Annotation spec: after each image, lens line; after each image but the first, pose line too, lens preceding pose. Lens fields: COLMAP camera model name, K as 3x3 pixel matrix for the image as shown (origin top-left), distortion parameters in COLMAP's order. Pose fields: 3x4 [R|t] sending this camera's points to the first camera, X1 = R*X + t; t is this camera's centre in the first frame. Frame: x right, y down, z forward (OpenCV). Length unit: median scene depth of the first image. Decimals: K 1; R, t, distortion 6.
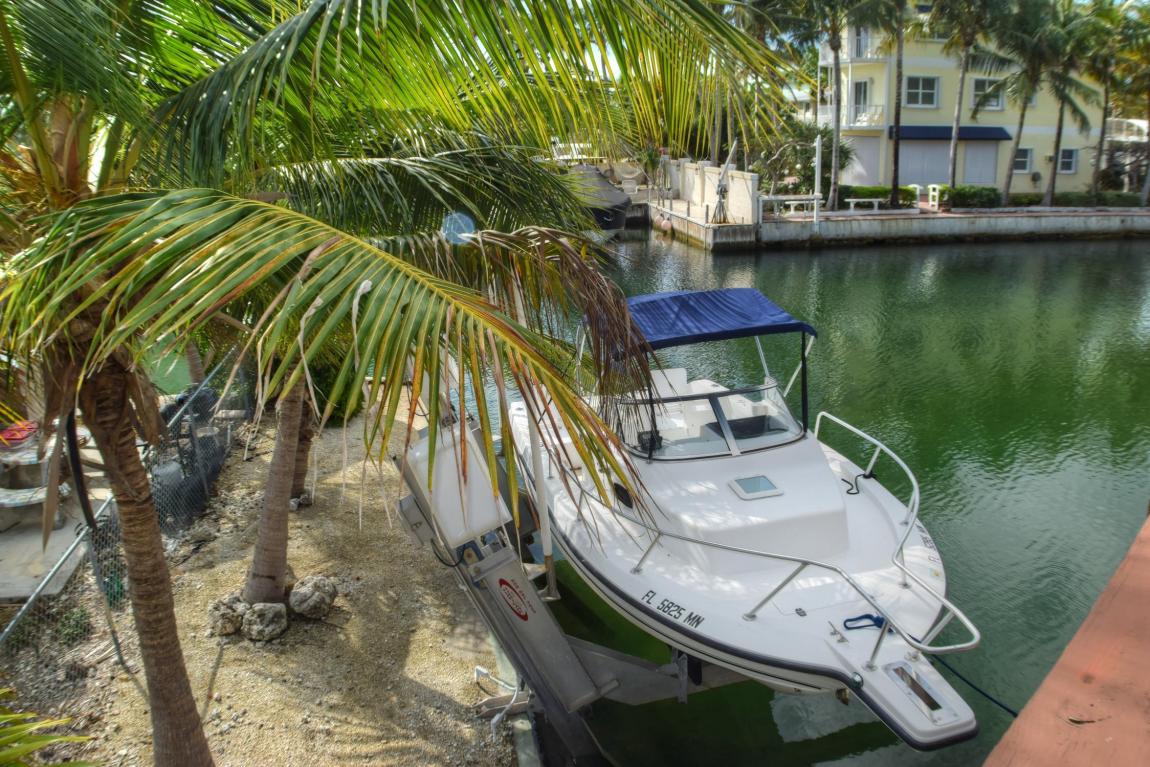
lens RADIAL K [[844.7, 0, 572.4], [0, 844.7, 385.5], [0, 0, 1]] dist [-0.187435, 0.048450]
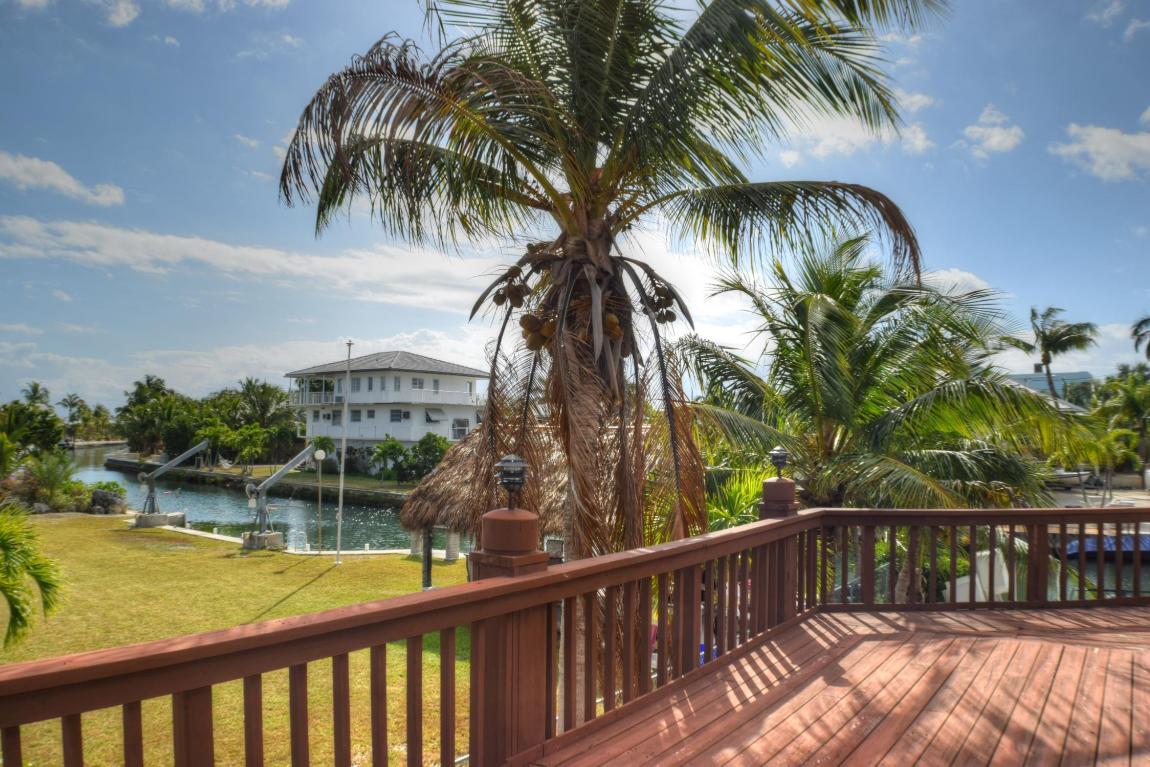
lens RADIAL K [[844.7, 0, 572.4], [0, 844.7, 385.5], [0, 0, 1]] dist [-0.187435, 0.048450]
pose [[0.708818, -0.000332, -0.705391, 0.142678], [-0.241349, 0.939531, -0.242964, 0.082842], [0.662818, 0.342462, 0.665877, -0.295043]]
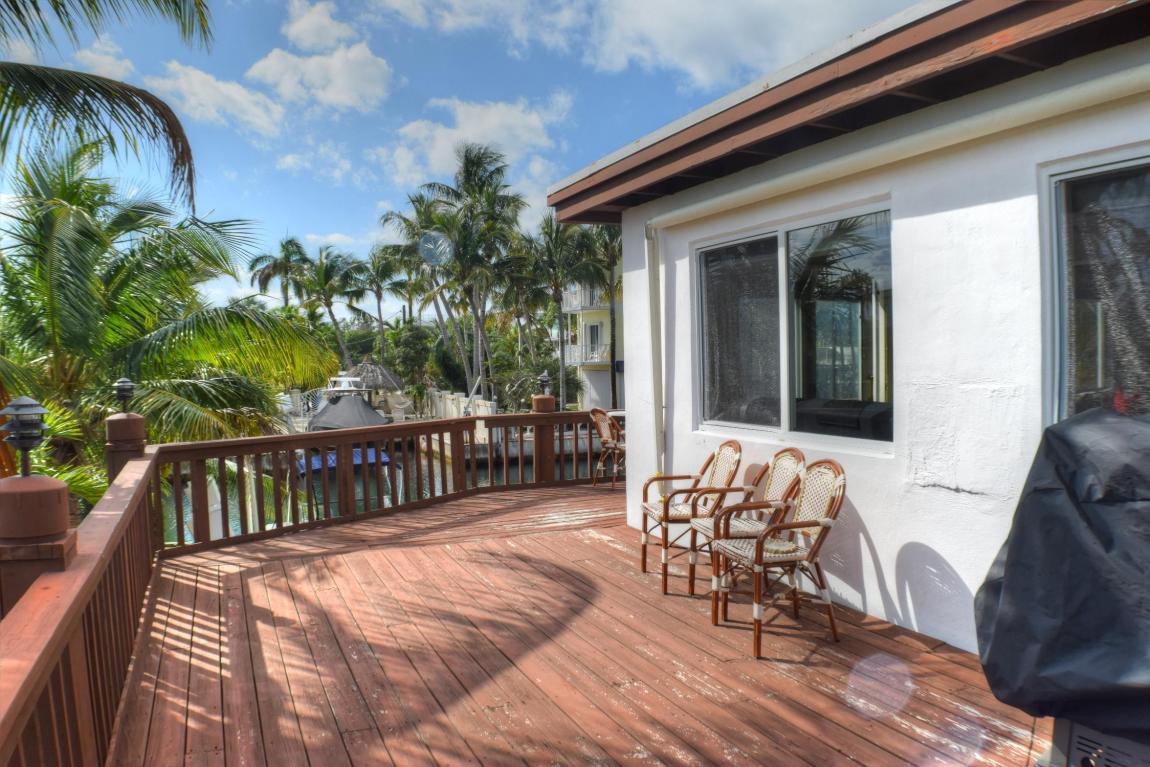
lens RADIAL K [[844.7, 0, 572.4], [0, 844.7, 385.5], [0, 0, 1]] dist [-0.187435, 0.048450]
pose [[0.970954, 0.011747, 0.238978, 0.060814], [0.053684, 0.962634, -0.265433, 0.088745], [-0.233167, 0.270552, 0.934042, -0.303893]]
